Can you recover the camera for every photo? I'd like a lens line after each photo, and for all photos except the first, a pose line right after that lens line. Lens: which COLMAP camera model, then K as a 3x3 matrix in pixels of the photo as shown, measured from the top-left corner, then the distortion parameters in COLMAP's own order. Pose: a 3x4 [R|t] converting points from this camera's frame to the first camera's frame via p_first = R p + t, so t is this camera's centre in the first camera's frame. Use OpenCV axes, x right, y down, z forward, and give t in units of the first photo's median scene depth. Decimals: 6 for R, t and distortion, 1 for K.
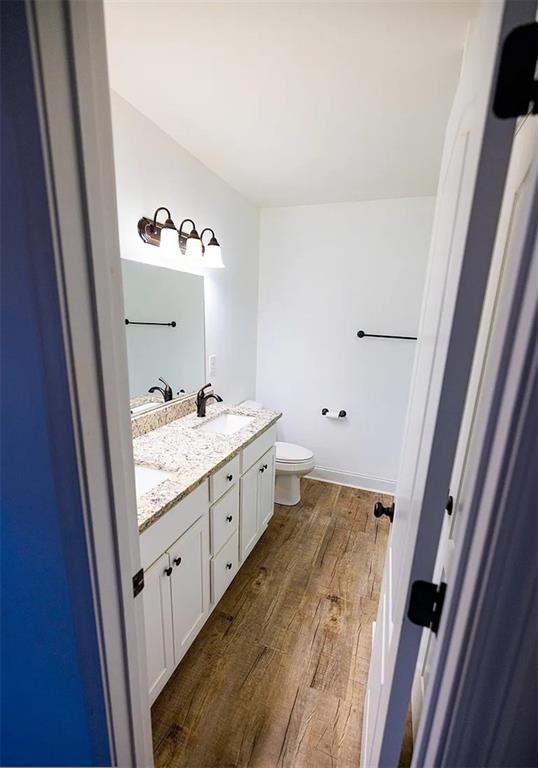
lens RADIAL K [[299.2, 0, 269.1], [0, 299.2, 386.3], [0, 0, 1]] dist [0.001639, 0.000032]
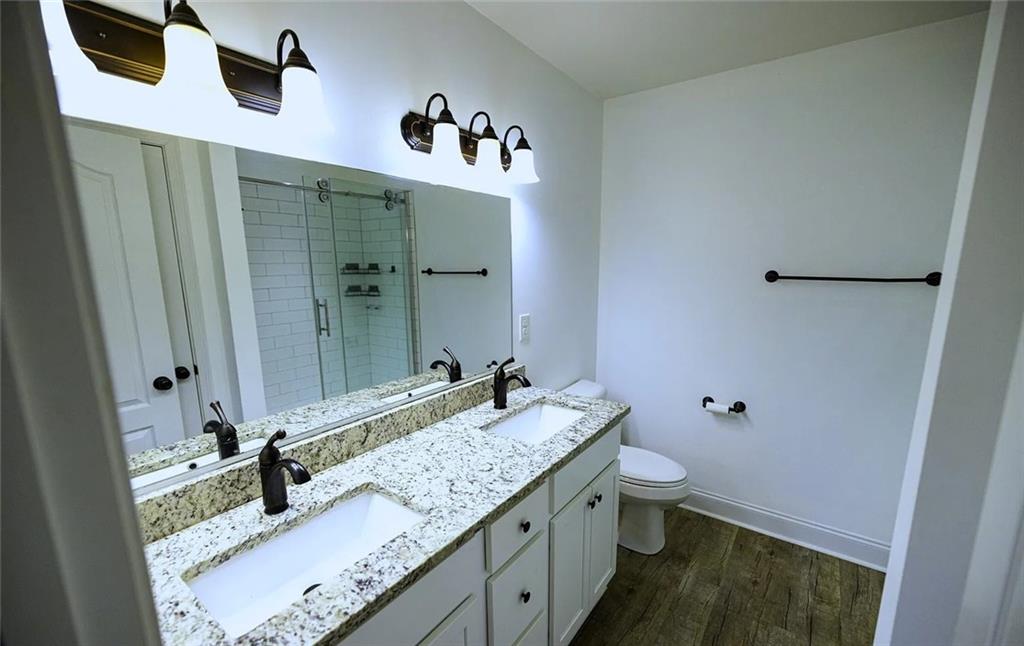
lens RADIAL K [[412.9, 0, 508.8], [0, 412.9, 336.0], [0, 0, 1]] dist [-0.002199, -0.000106]
pose [[0.964825, 0.003522, -0.262868, 0.028906], [-0.015931, 0.998856, -0.045090, -0.015601], [0.262409, 0.047691, 0.963778, 0.130529]]
